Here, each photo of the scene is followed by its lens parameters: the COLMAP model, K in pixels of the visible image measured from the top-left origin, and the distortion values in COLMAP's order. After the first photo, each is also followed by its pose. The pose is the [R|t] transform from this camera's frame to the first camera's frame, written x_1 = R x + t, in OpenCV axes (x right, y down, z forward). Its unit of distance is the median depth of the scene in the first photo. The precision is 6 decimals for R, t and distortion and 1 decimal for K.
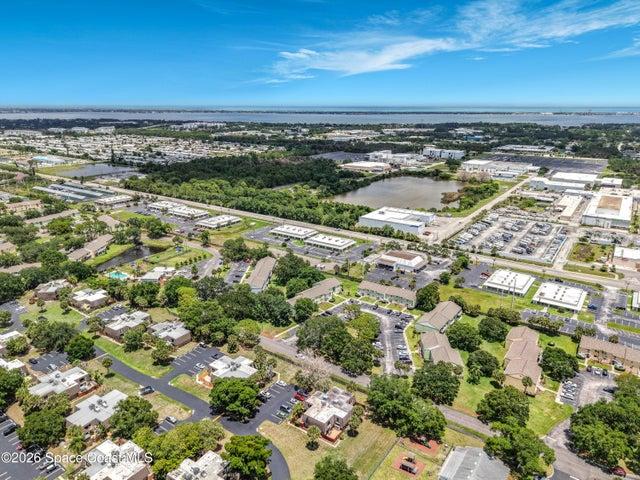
lens RADIAL K [[435.6, 0, 312.4], [0, 435.6, 260.1], [0, 0, 1]] dist [0.060289, -0.066894]
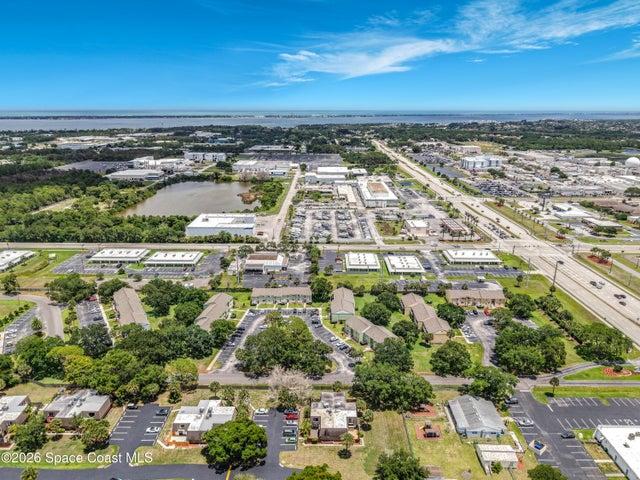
lens RADIAL K [[435.6, 0, 312.4], [0, 435.6, 260.1], [0, 0, 1]] dist [0.060289, -0.066894]
pose [[0.830160, -0.187614, 0.525010, -0.235283], [0.191382, 0.980355, 0.047714, -0.031003], [-0.523648, 0.060868, 0.849757, 0.081425]]
